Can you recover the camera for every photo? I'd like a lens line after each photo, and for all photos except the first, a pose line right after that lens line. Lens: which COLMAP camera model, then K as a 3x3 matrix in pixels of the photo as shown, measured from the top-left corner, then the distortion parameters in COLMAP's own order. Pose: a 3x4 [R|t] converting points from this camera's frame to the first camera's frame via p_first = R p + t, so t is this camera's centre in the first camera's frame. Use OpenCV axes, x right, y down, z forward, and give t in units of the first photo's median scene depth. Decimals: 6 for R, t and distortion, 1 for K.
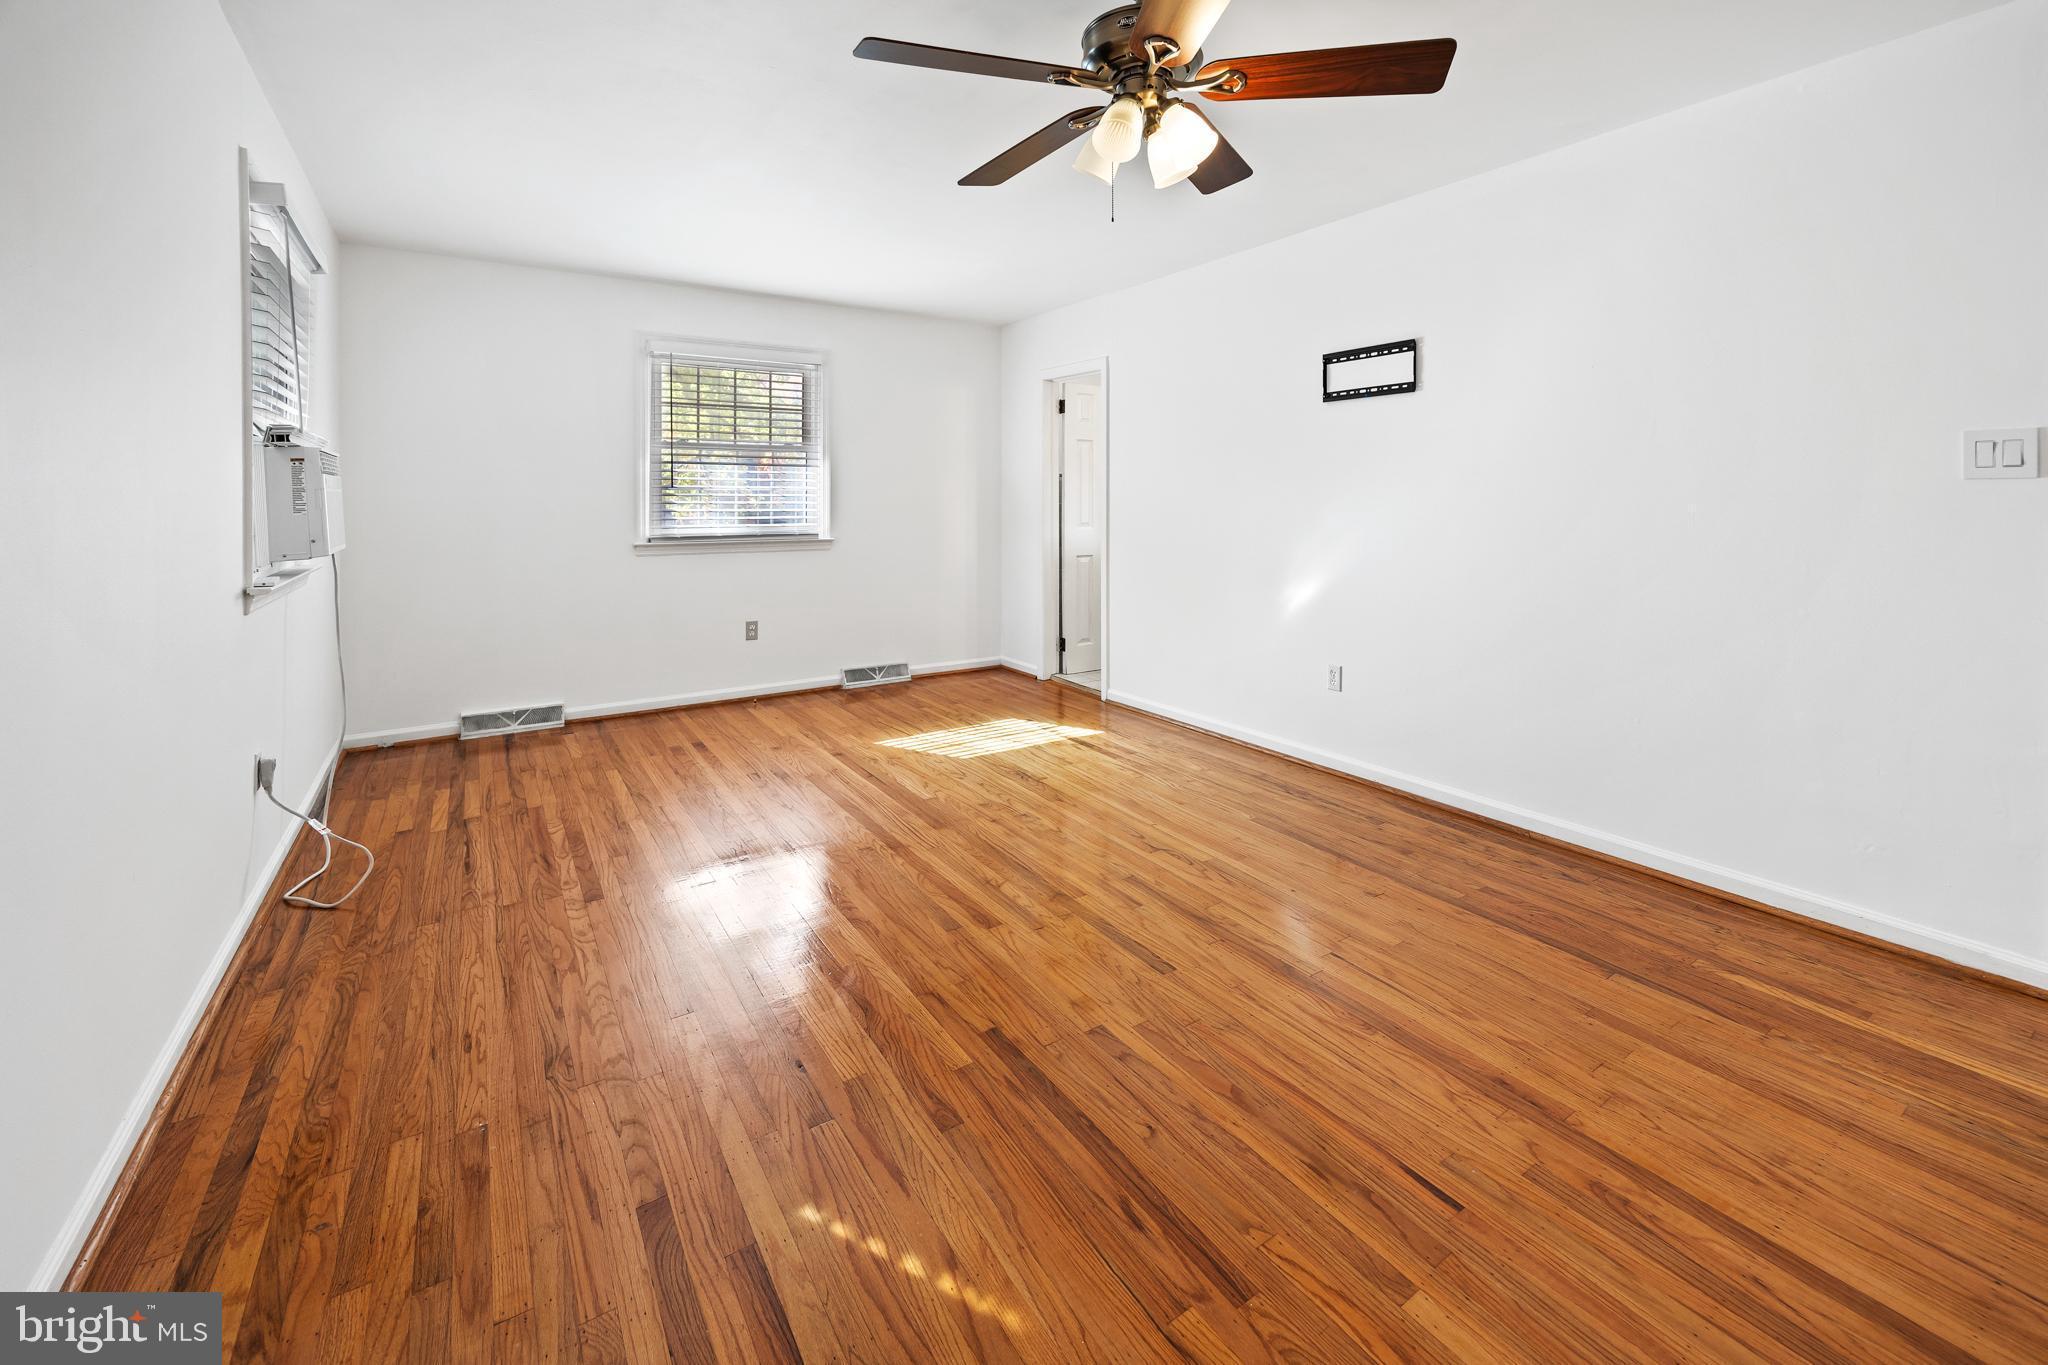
lens RADIAL K [[830.8, 0, 1024.8], [0, 830.8, 513.8], [0, 0, 1]] dist [-0.002082, -0.000106]
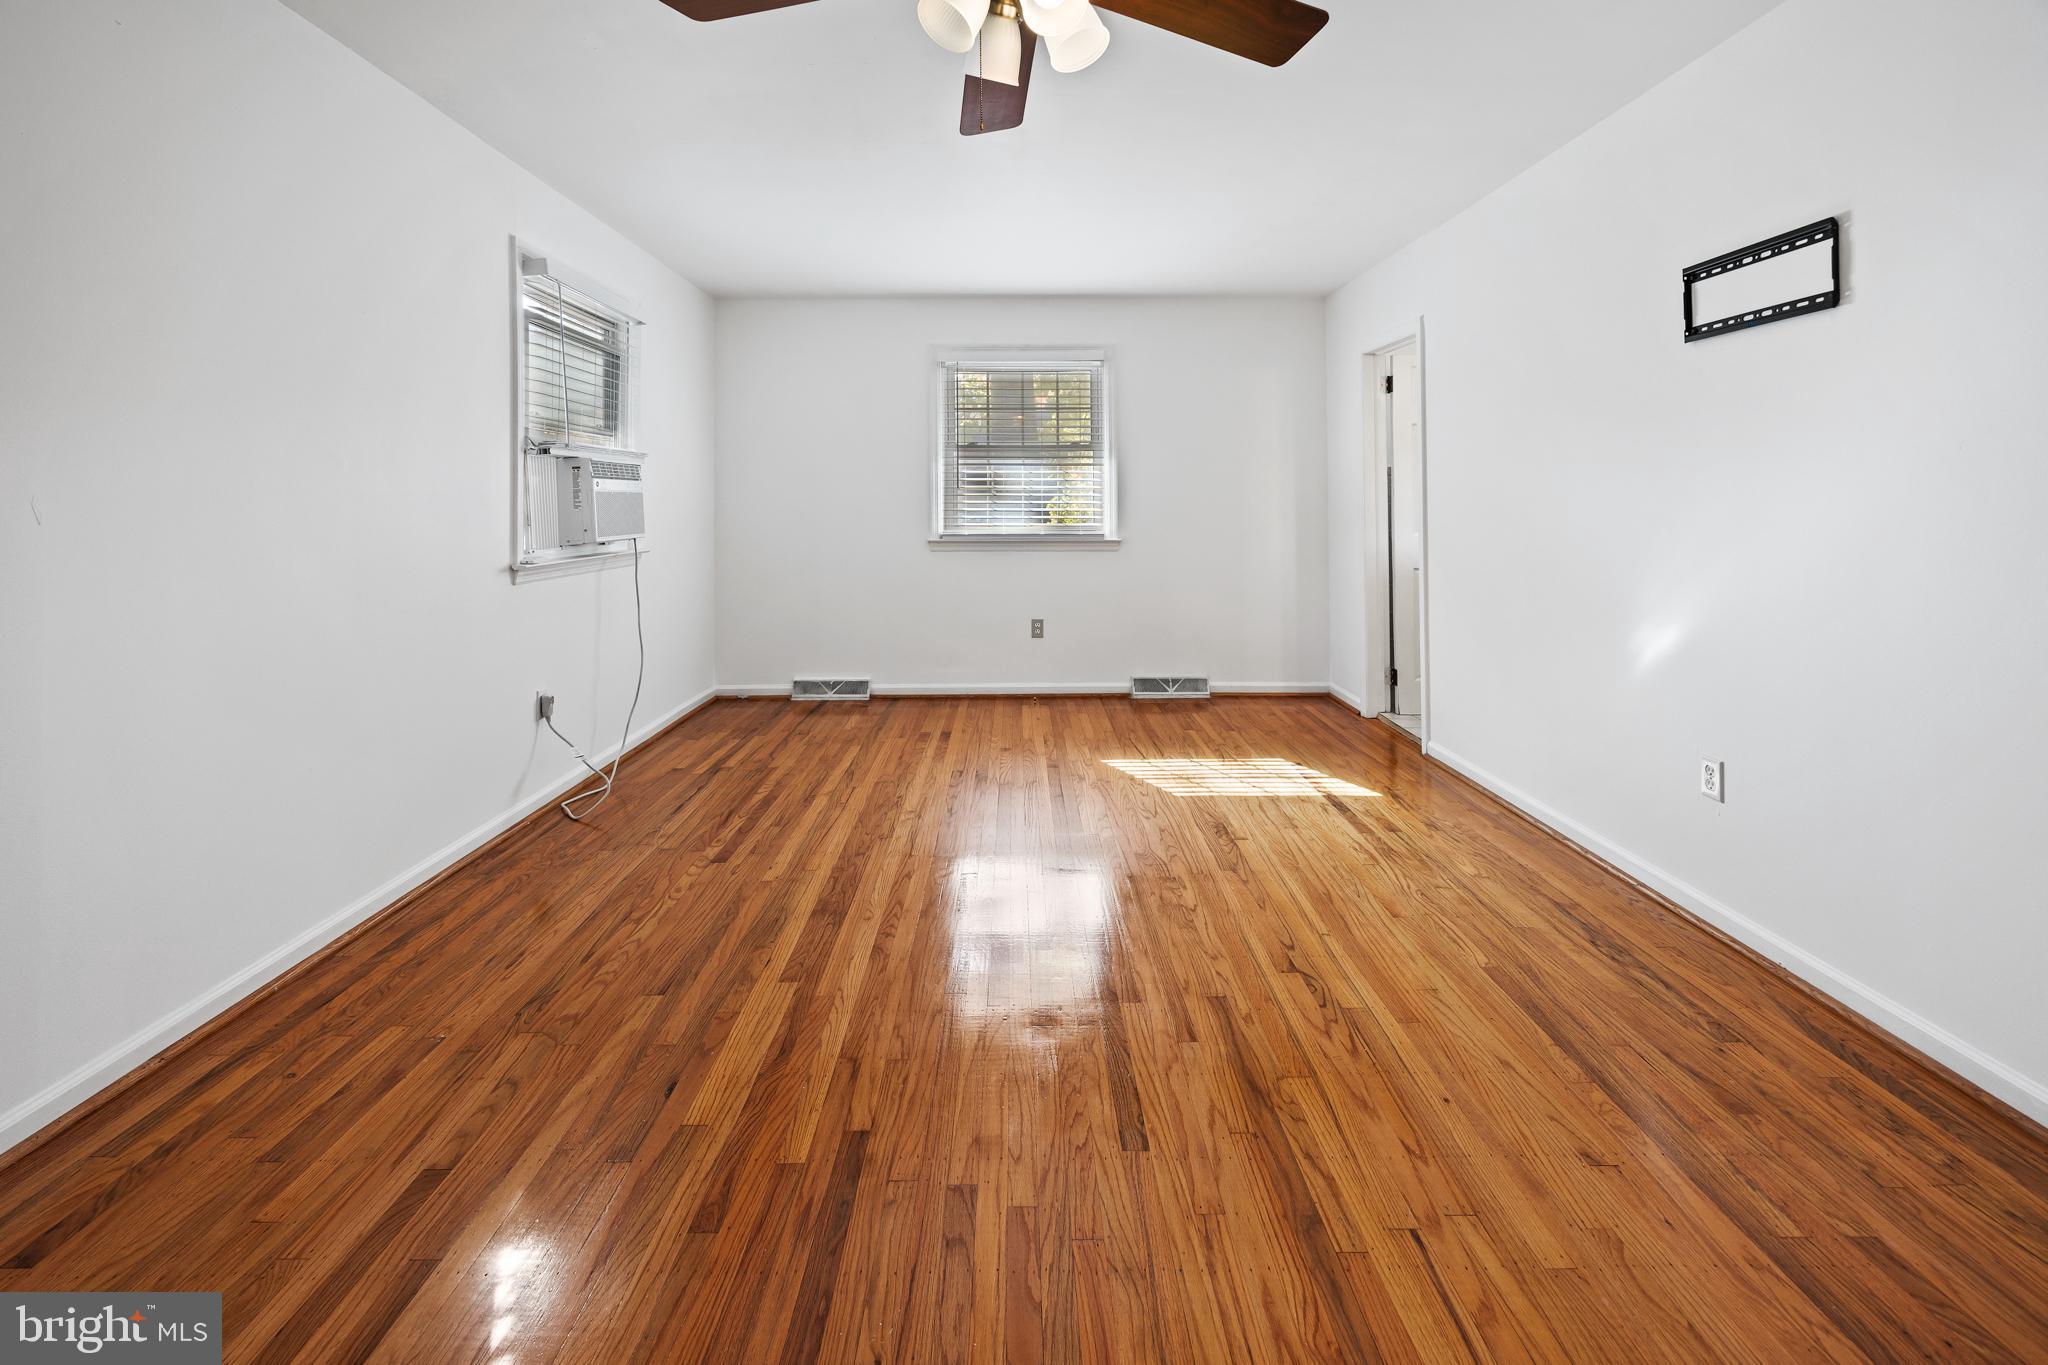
lens RADIAL K [[825.6, 0, 1026.7], [0, 825.6, 499.8], [0, 0, 1]] dist [-0.001521, 0.000256]
pose [[0.841787, -0.003083, -0.539801, 0.276433], [-0.007294, 0.999827, -0.017085, 0.001233], [0.539760, 0.018319, 0.841619, 0.194260]]
